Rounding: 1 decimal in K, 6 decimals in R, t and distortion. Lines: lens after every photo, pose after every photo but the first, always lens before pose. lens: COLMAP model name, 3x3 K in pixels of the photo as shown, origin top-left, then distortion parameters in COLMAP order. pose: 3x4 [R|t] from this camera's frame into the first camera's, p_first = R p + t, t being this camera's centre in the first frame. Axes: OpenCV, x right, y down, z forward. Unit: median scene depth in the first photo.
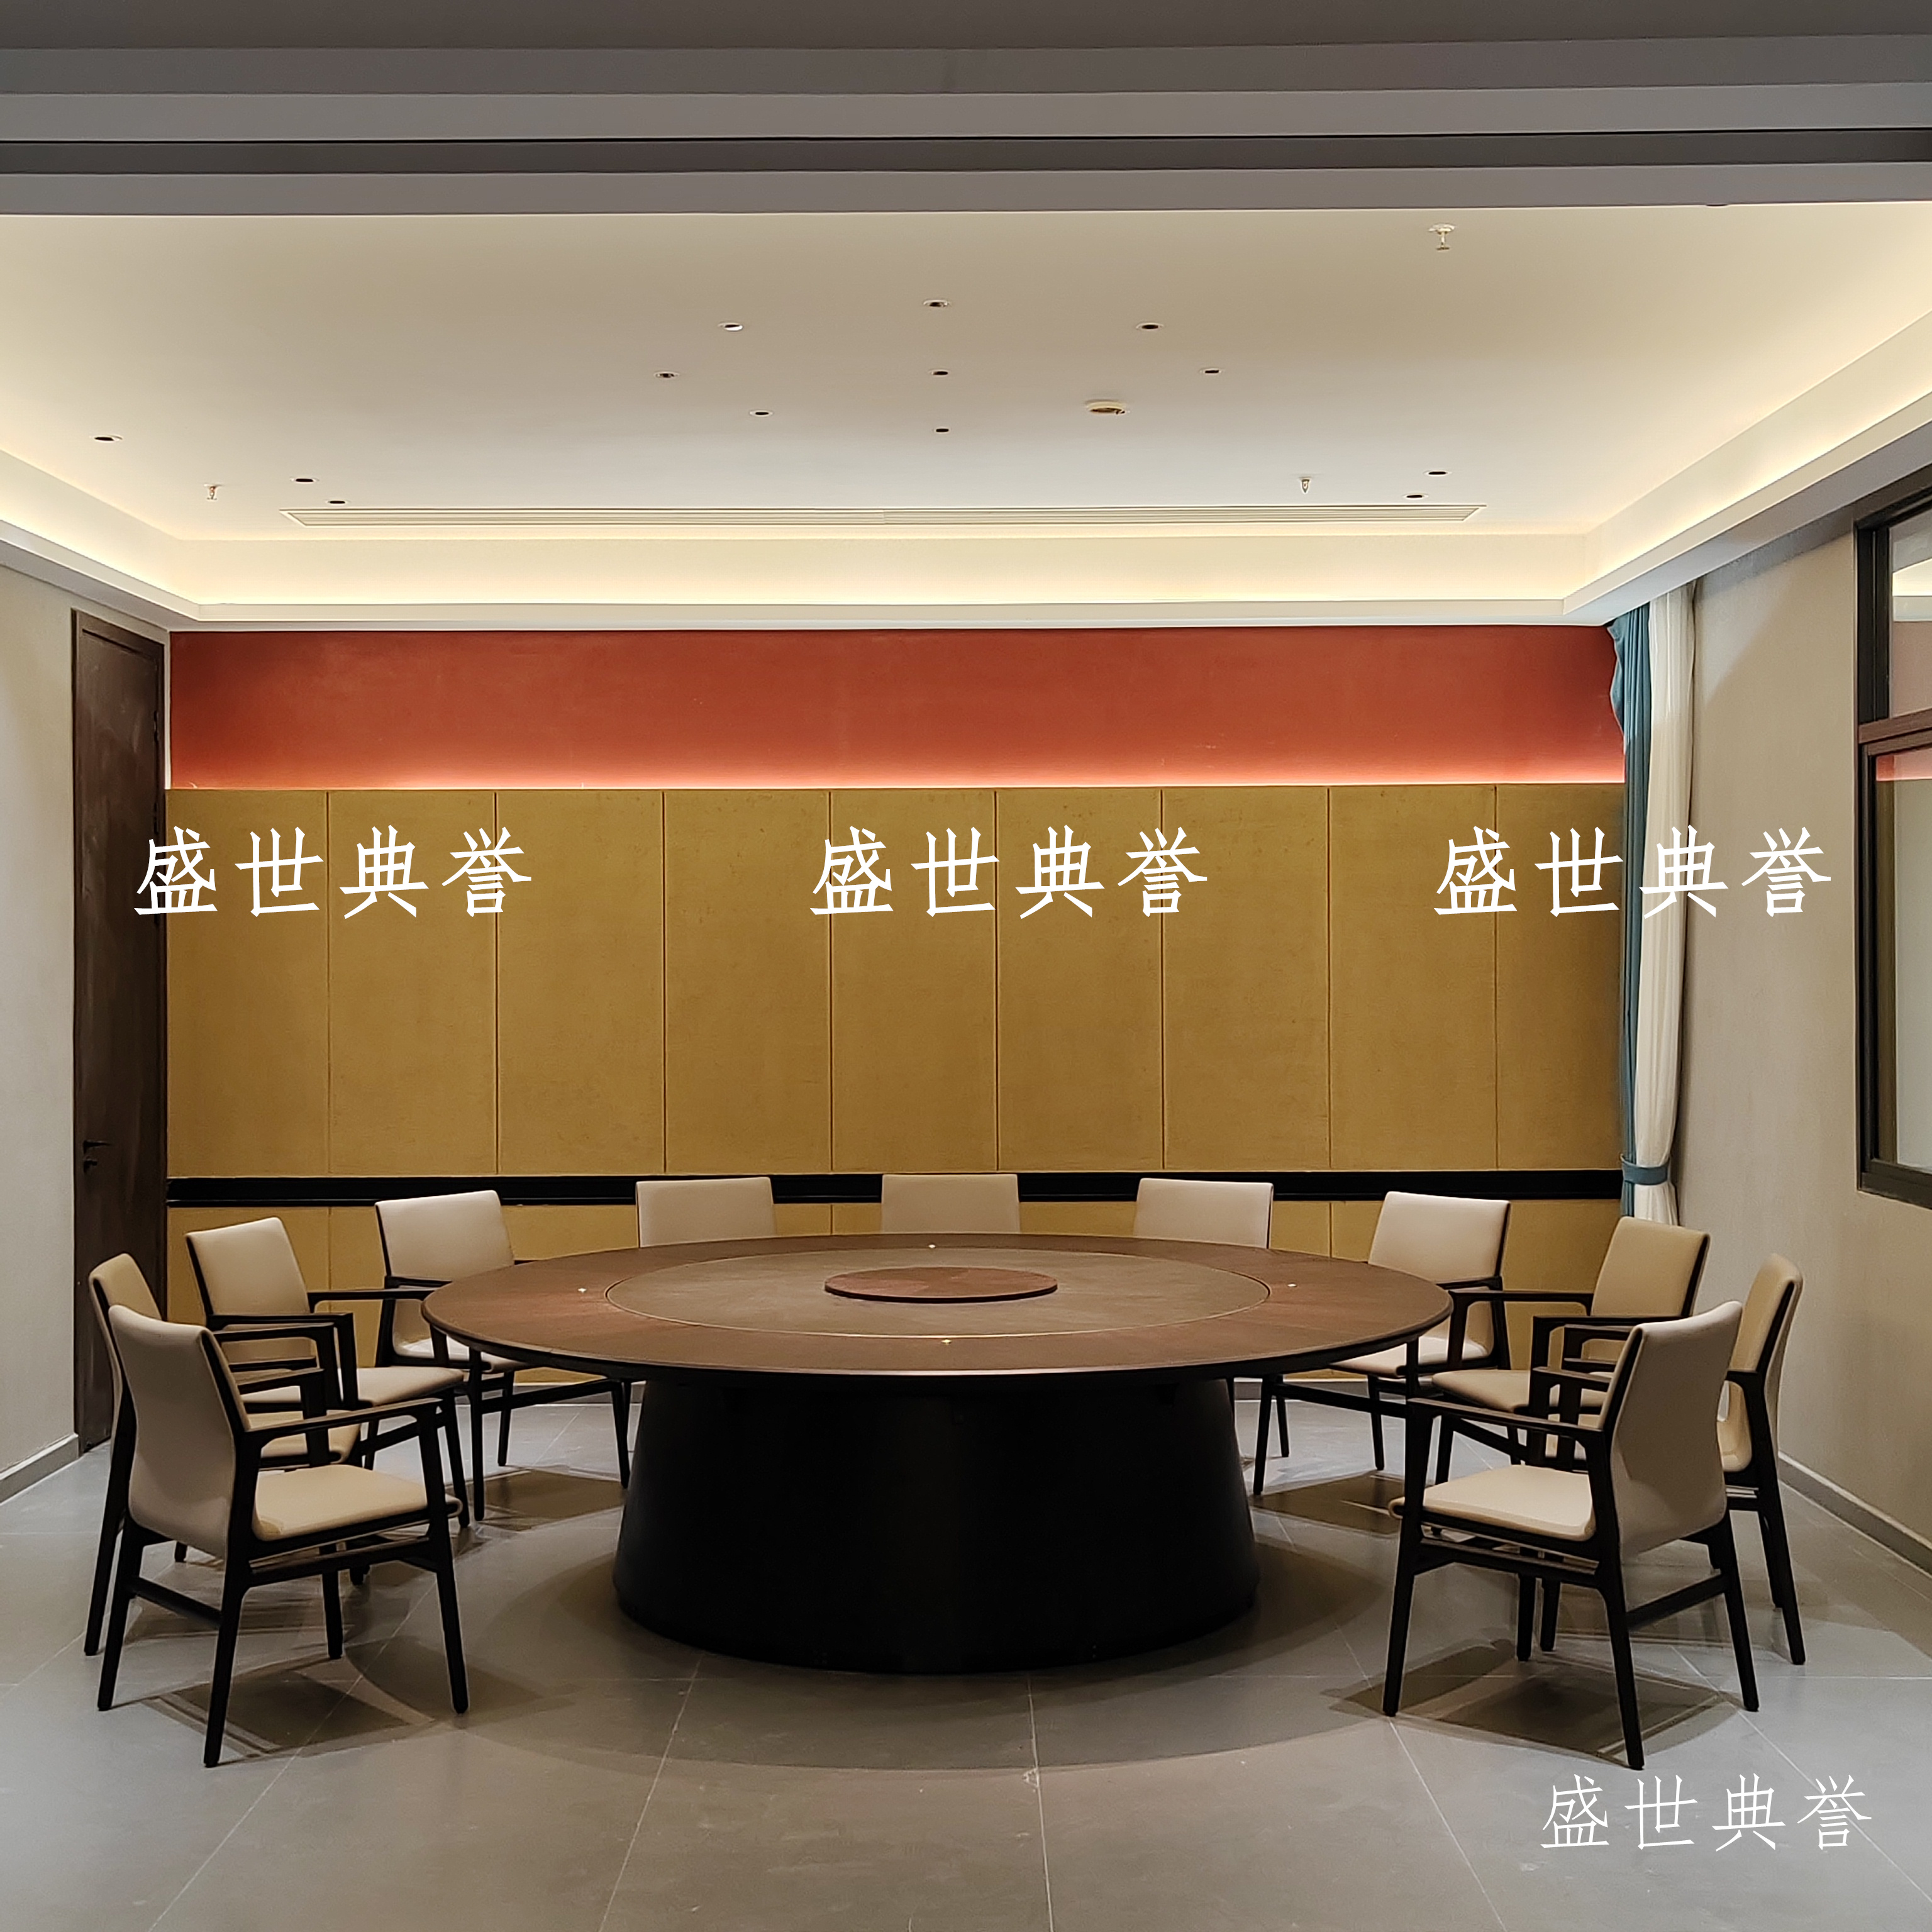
lens RADIAL K [[2563.5, 0, 956.9], [0, 2563.5, 967.8], [0, 0, 1]] dist [0.037215, -0.041873]
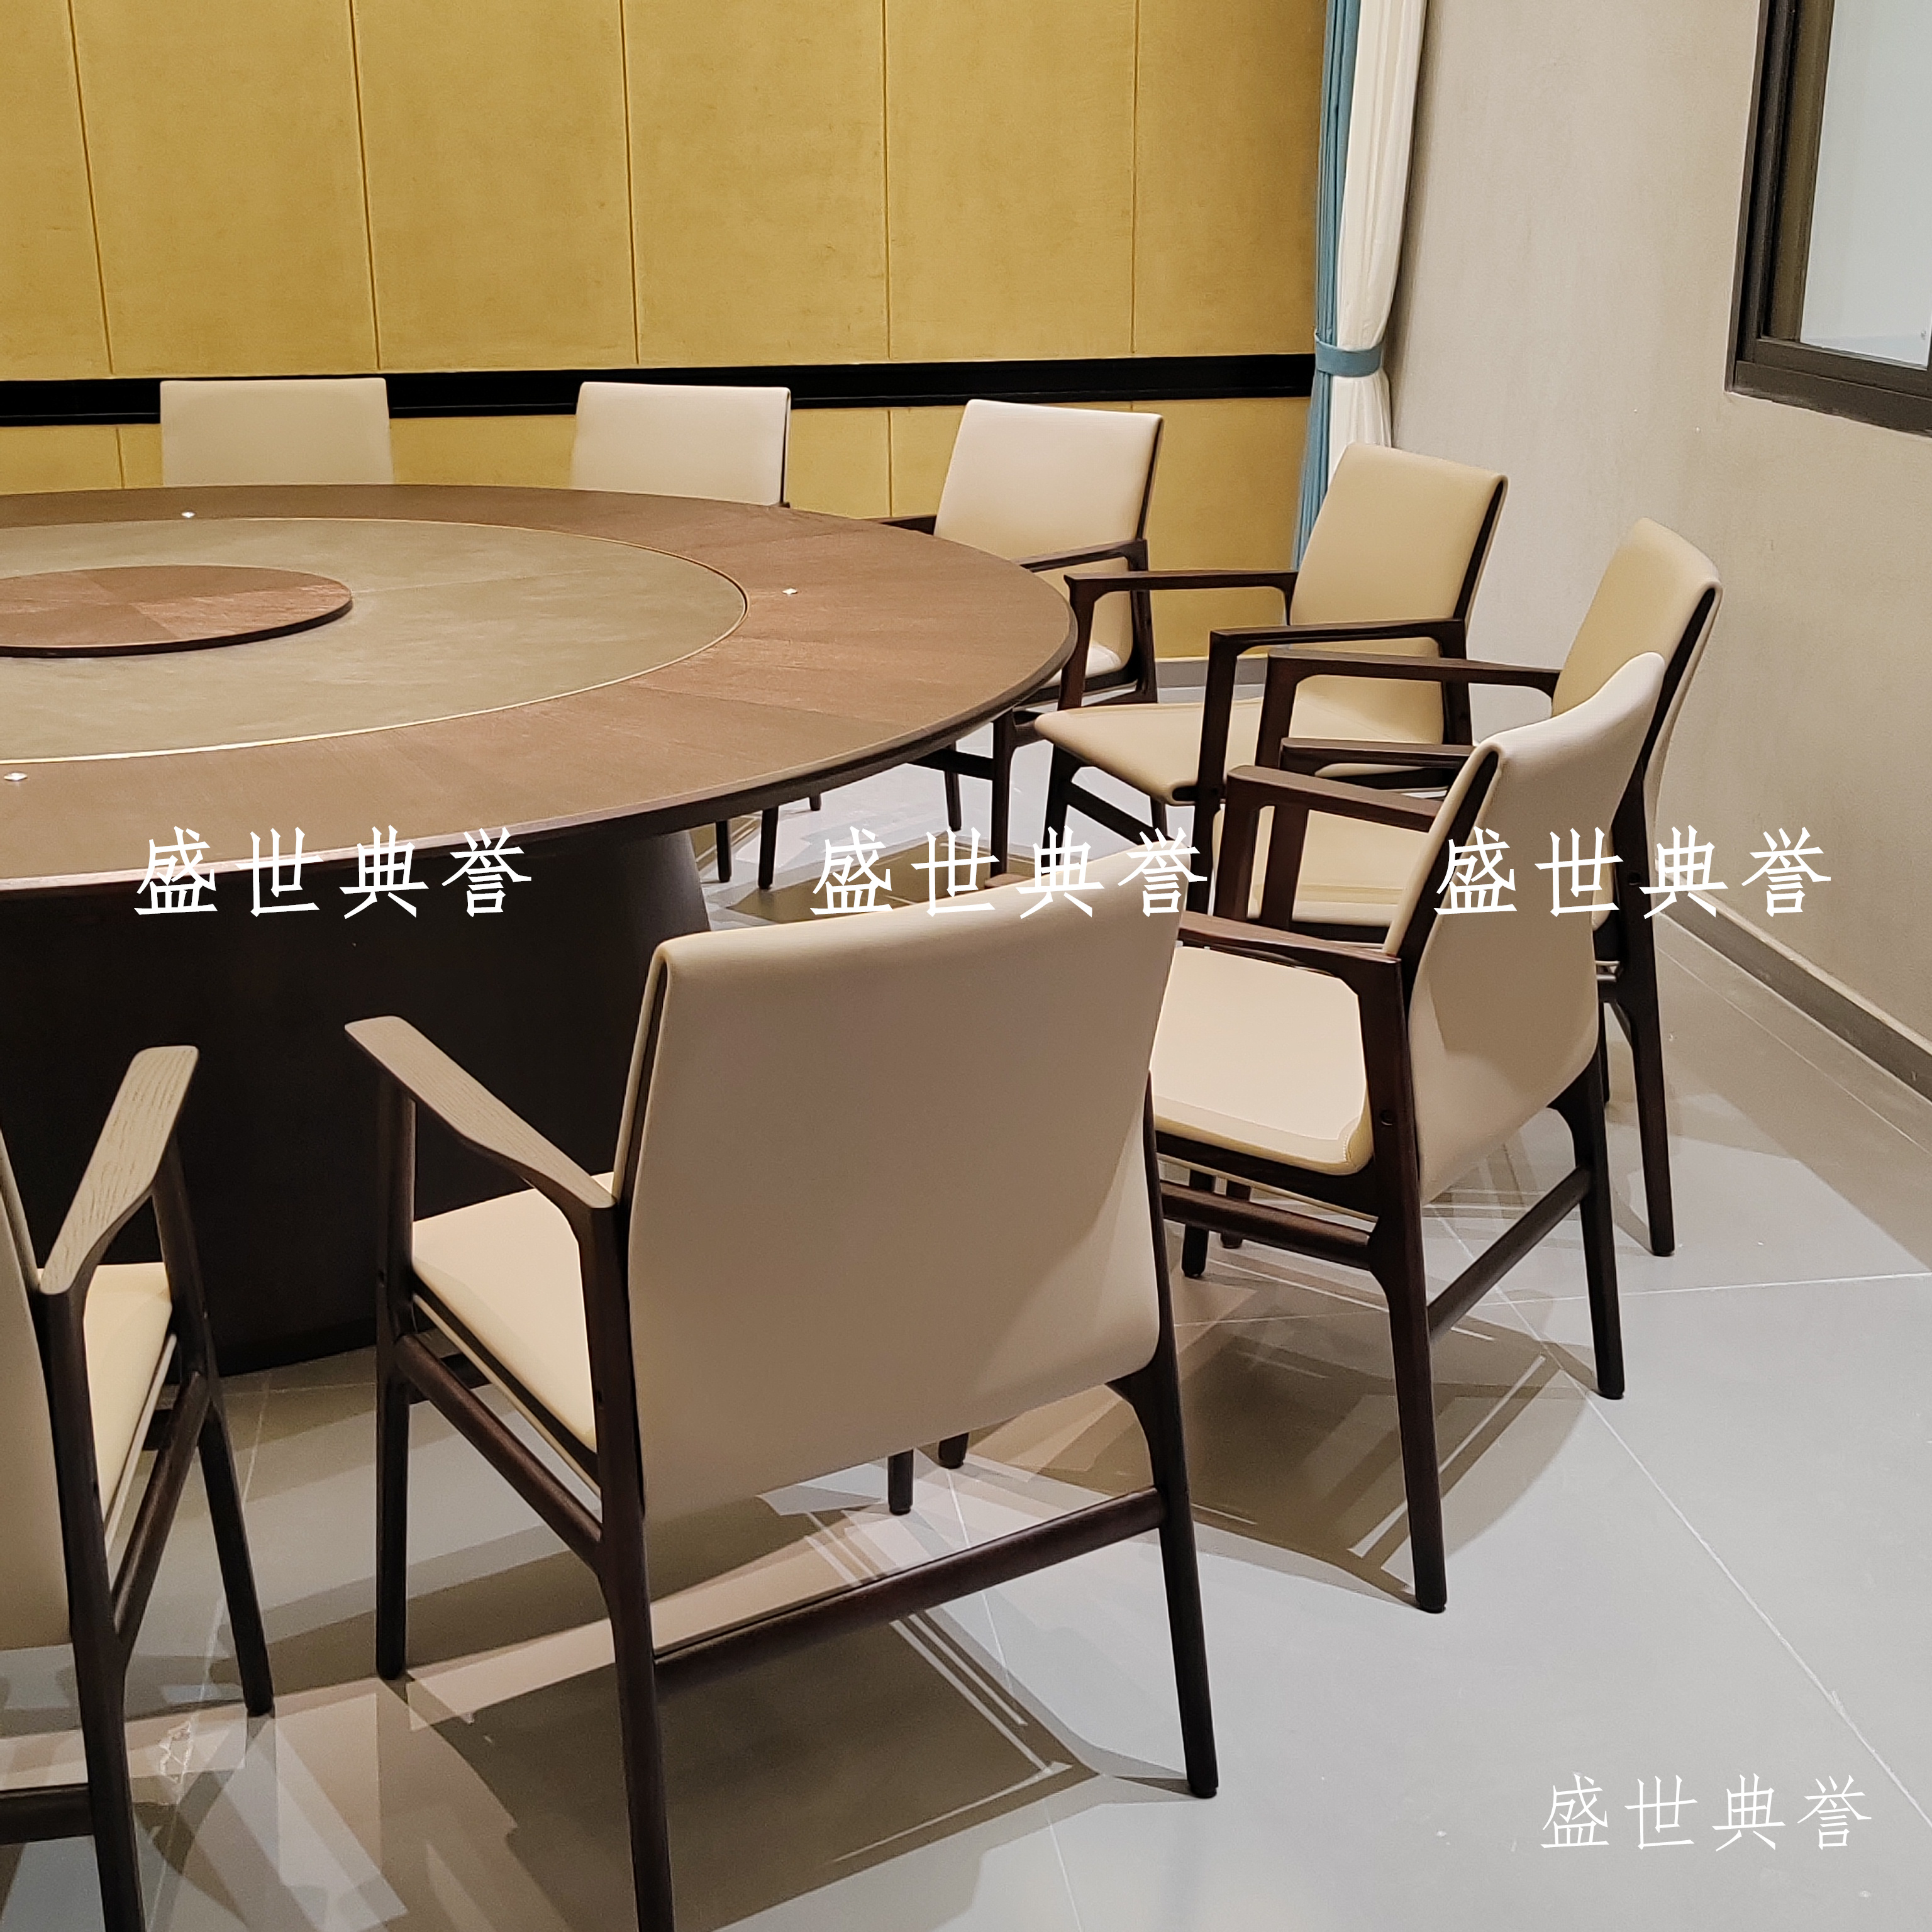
lens RADIAL K [[2563.5, 0, 956.9], [0, 2563.5, 967.8], [0, 0, 1]] dist [0.037215, -0.041873]
pose [[0.988173, -0.049386, 0.145171, 0.075415], [0.001543, 0.949872, 0.312634, 0.025752], [-0.153333, -0.308713, 0.938715, 0.414998]]
